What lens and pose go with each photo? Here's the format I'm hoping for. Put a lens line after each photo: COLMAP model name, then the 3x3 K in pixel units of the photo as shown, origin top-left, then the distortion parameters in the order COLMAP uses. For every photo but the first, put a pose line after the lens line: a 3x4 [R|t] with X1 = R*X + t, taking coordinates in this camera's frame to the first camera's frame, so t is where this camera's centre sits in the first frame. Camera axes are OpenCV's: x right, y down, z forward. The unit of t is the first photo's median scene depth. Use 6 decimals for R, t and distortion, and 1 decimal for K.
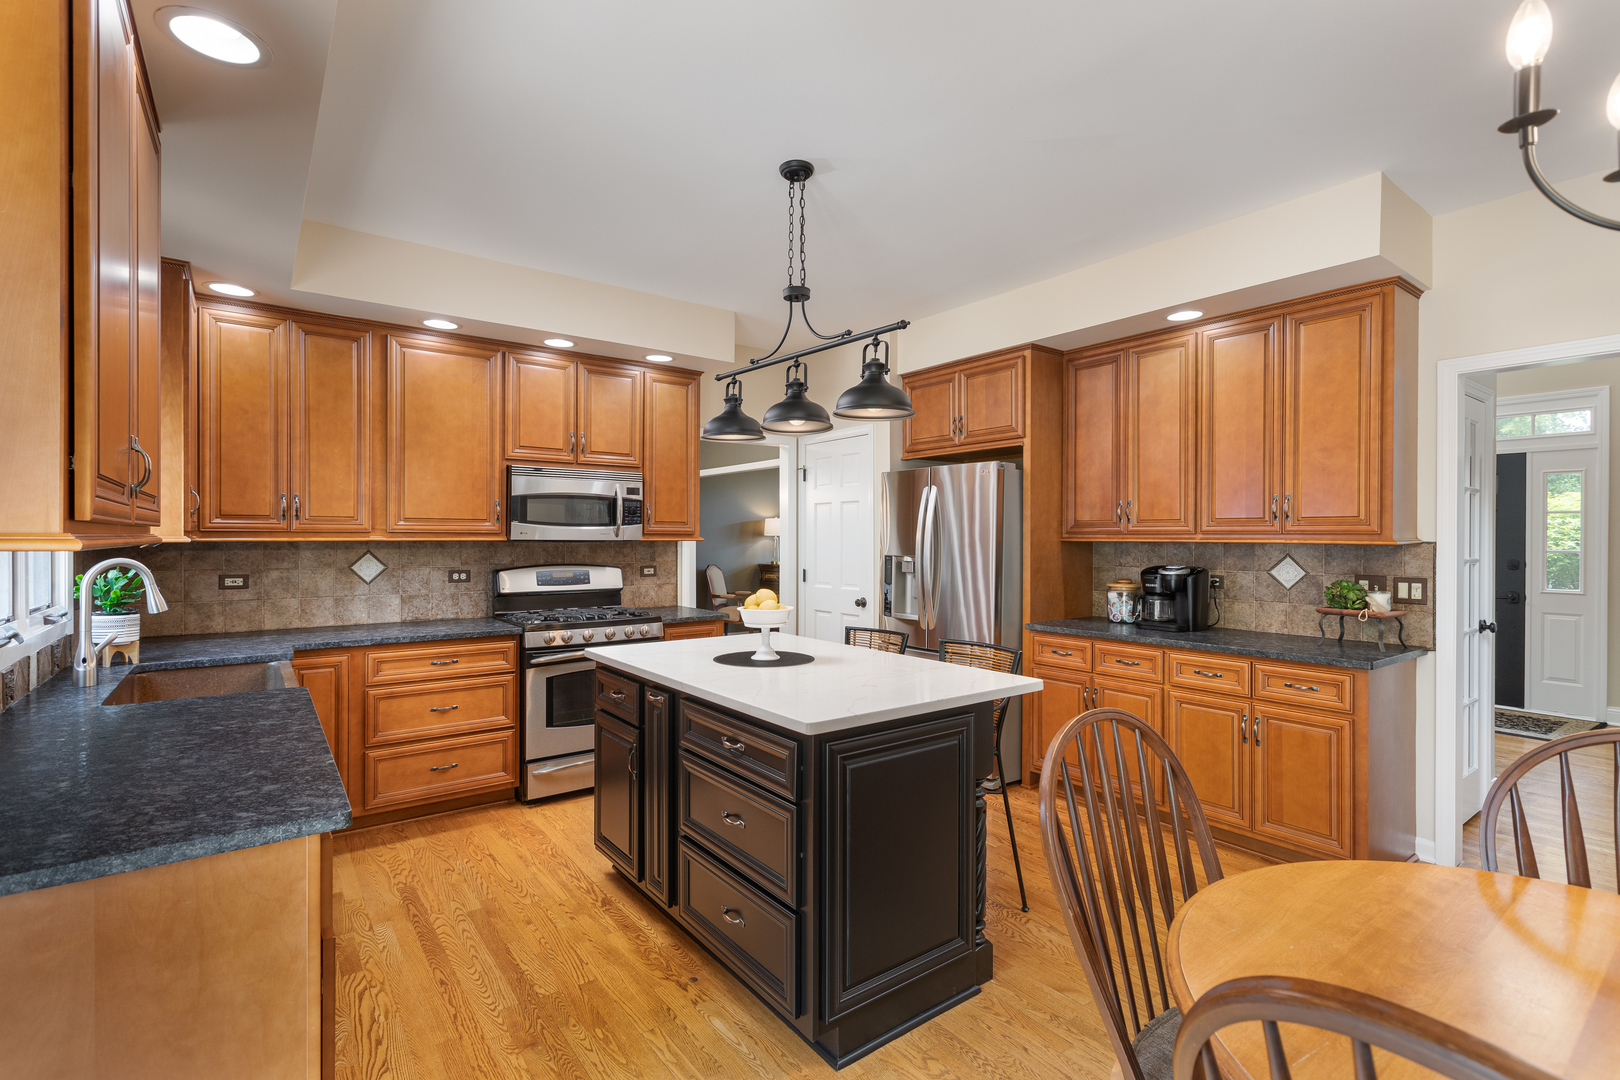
lens RADIAL K [[735.2, 0, 801.2], [0, 735.2, 539.5], [0, 0, 1]] dist [-0.003372, 0.001778]
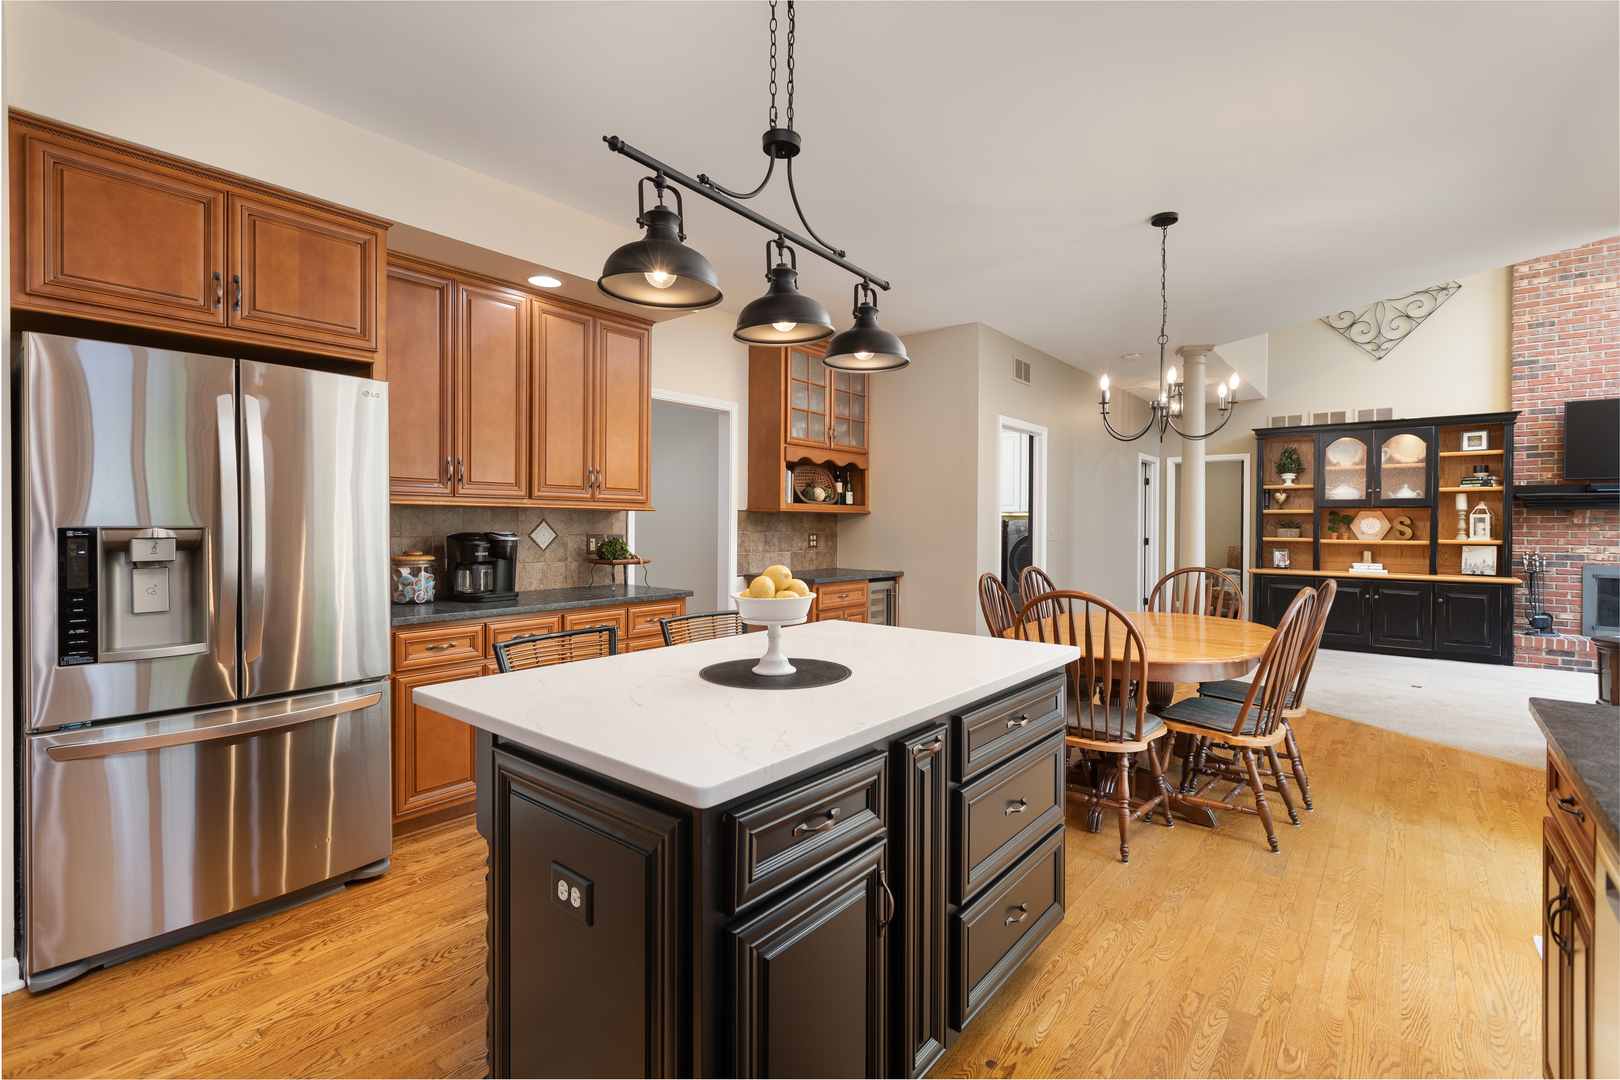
lens RADIAL K [[735.2, 0, 806.0], [0, 735.2, 530.5], [0, 0, 1]] dist [-0.003372, 0.001778]
pose [[-0.240968, -0.013521, 0.970439, -0.531029], [-0.004462, 0.999908, 0.012824, 0.021077], [-0.970523, -0.001240, -0.241006, 0.868325]]
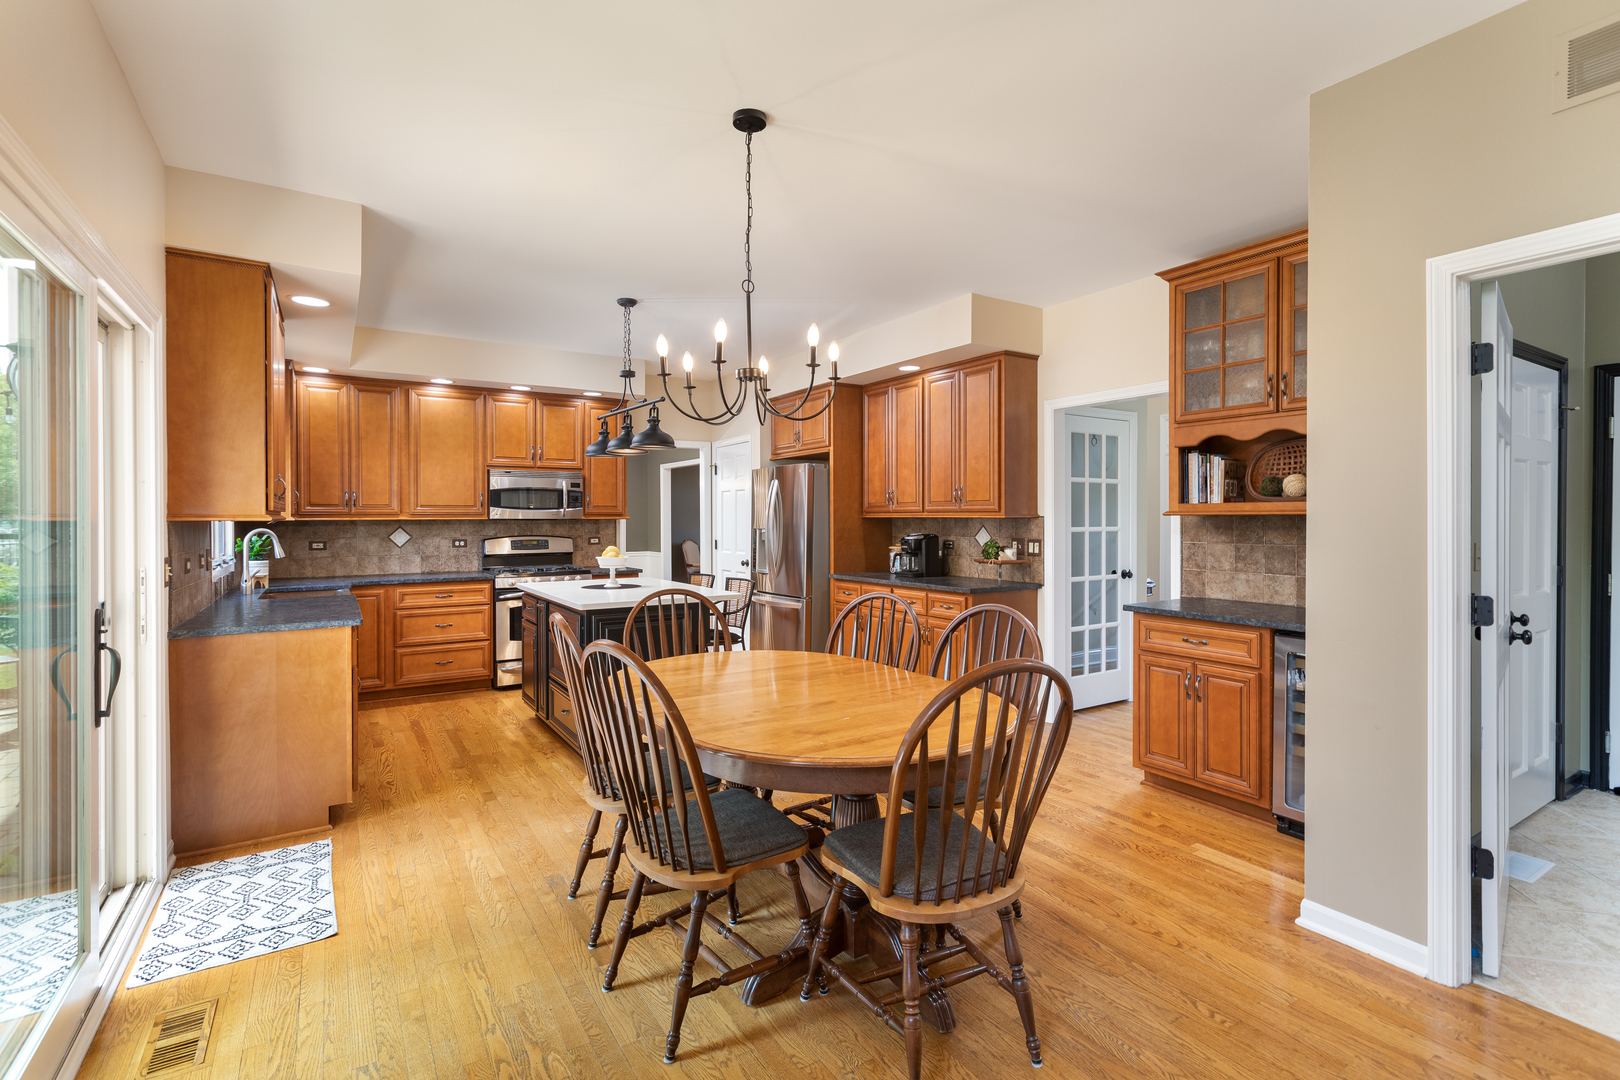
lens RADIAL K [[735.2, 0, 800.4], [0, 735.2, 519.9], [0, 0, 1]] dist [-0.003372, 0.001778]
pose [[0.997273, -0.006056, -0.073554, 0.395715], [0.006255, 0.999977, 0.002482, 0.003644], [0.073538, -0.002935, 0.997288, -0.520062]]
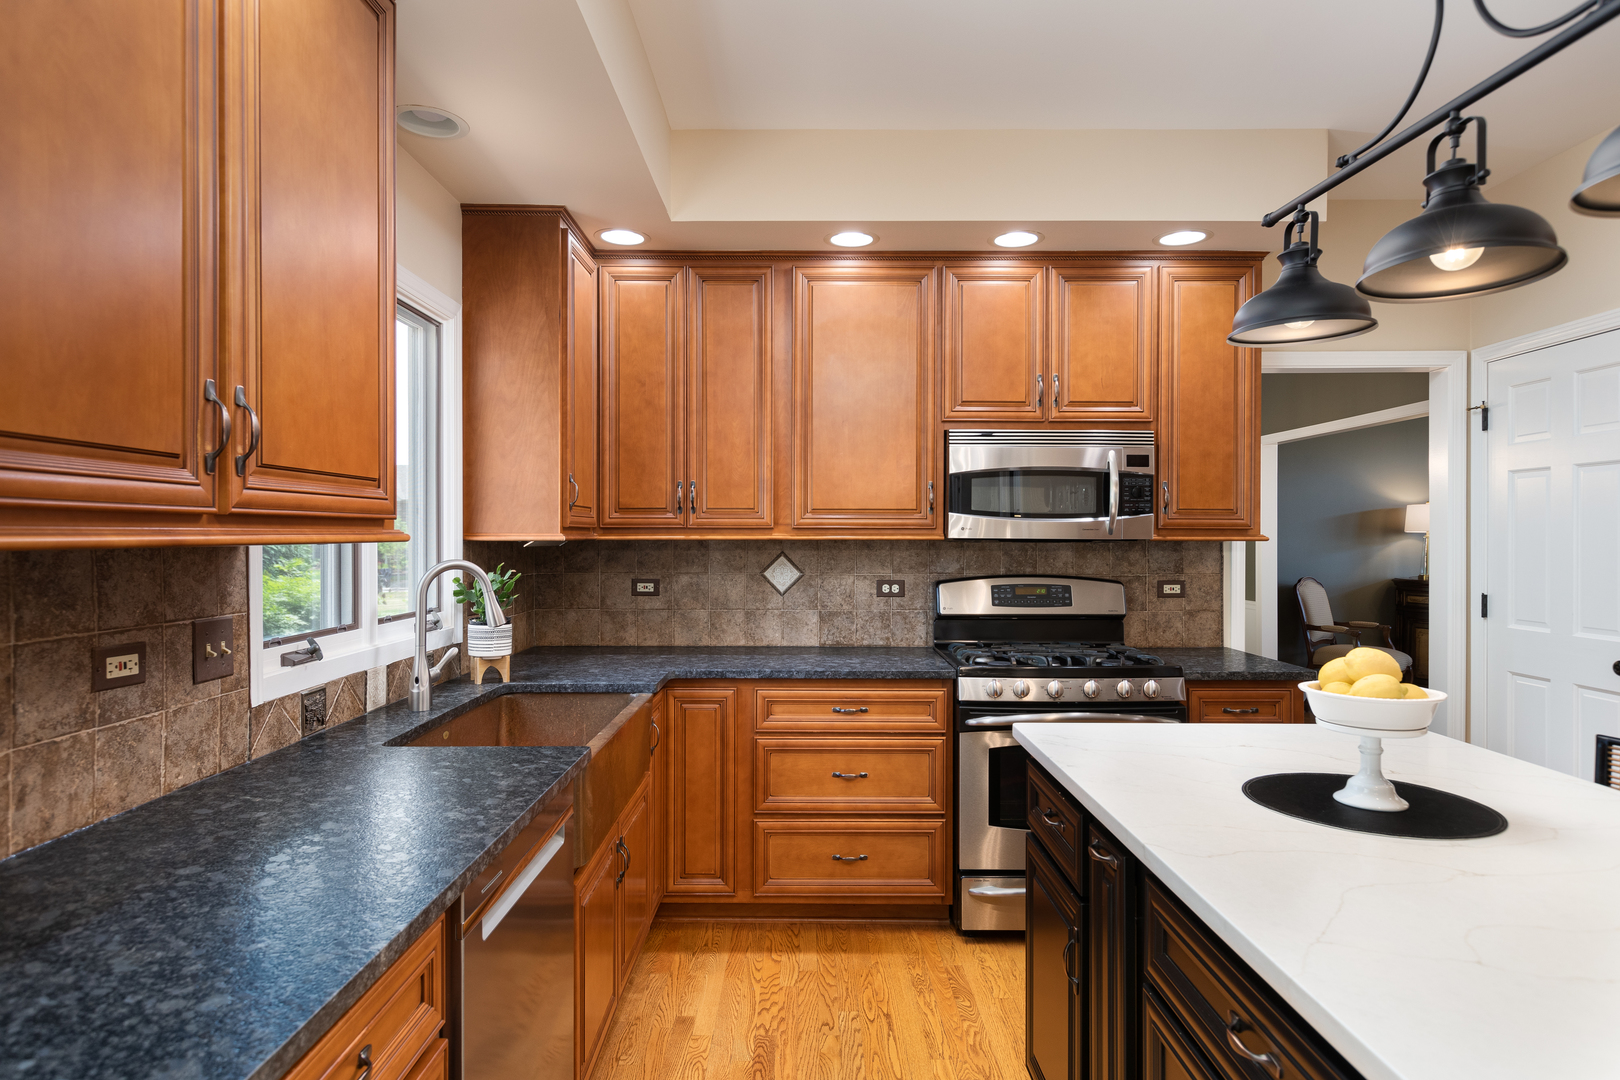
lens RADIAL K [[906.0, 0, 807.0], [0, 906.0, 536.8], [0, 0, 1]] dist [0.007300, -0.004018]
pose [[0.802657, 0.000256, -0.596440, 0.004666], [-0.001433, 0.999998, -0.001499, 0.000457], [0.596439, 0.002058, 0.802656, 0.266175]]
